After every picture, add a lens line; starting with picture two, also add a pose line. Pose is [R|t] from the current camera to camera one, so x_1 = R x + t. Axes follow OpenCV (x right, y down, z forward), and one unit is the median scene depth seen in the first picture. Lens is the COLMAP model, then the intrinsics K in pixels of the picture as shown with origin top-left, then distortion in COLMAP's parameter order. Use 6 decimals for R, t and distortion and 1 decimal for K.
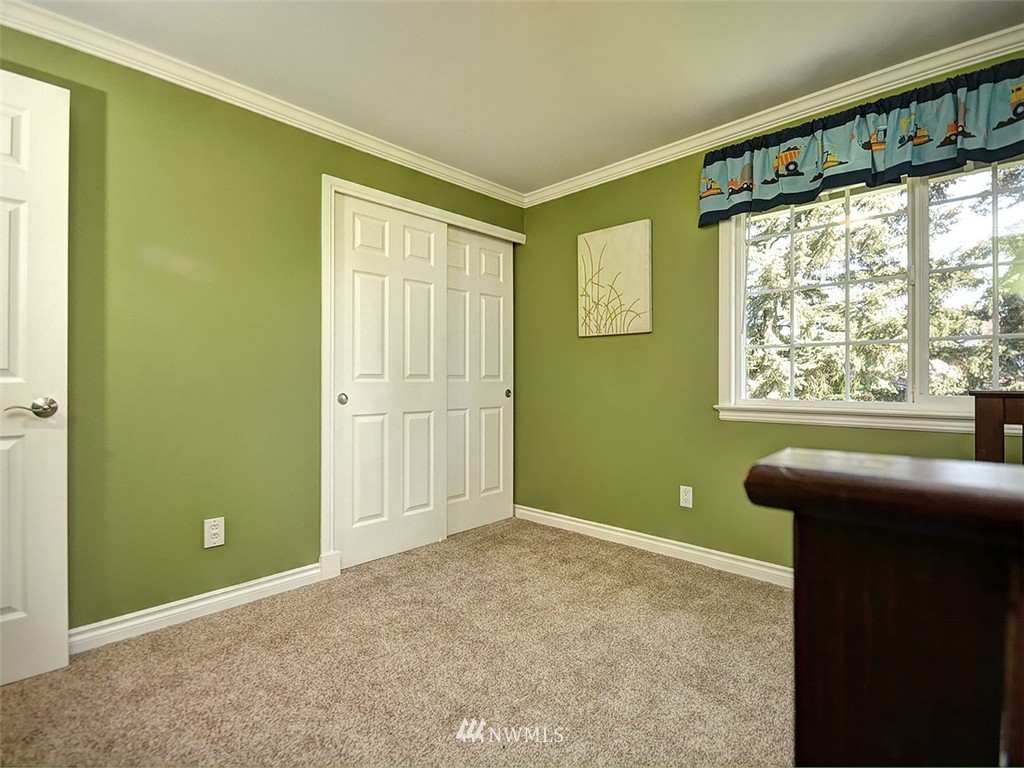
lens RADIAL K [[506.4, 0, 512.0], [0, 506.4, 384.0], [0, 0, 1]] dist [0.003380, 0.000158]
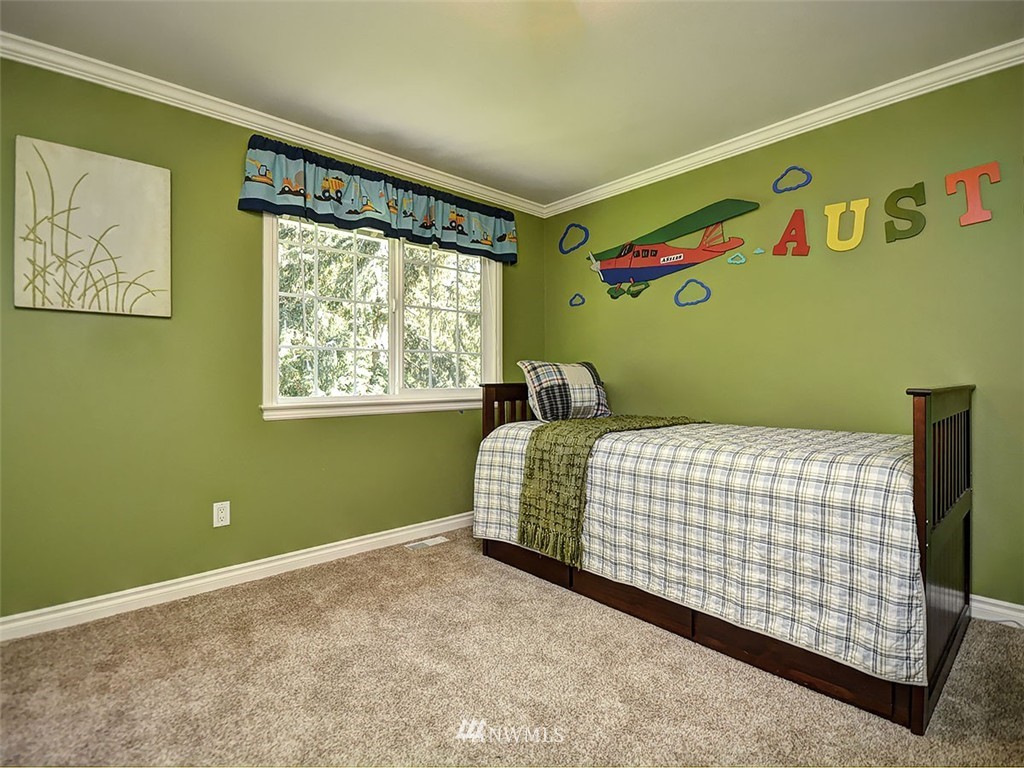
lens RADIAL K [[506.3, 0, 514.1], [0, 506.3, 378.0], [0, 0, 1]] dist [-0.002134, -0.000908]
pose [[0.065673, -0.002460, 0.997838, -0.509893], [0.010573, 0.999943, 0.001770, -0.005891], [-0.997785, 0.010434, 0.065695, 0.468218]]
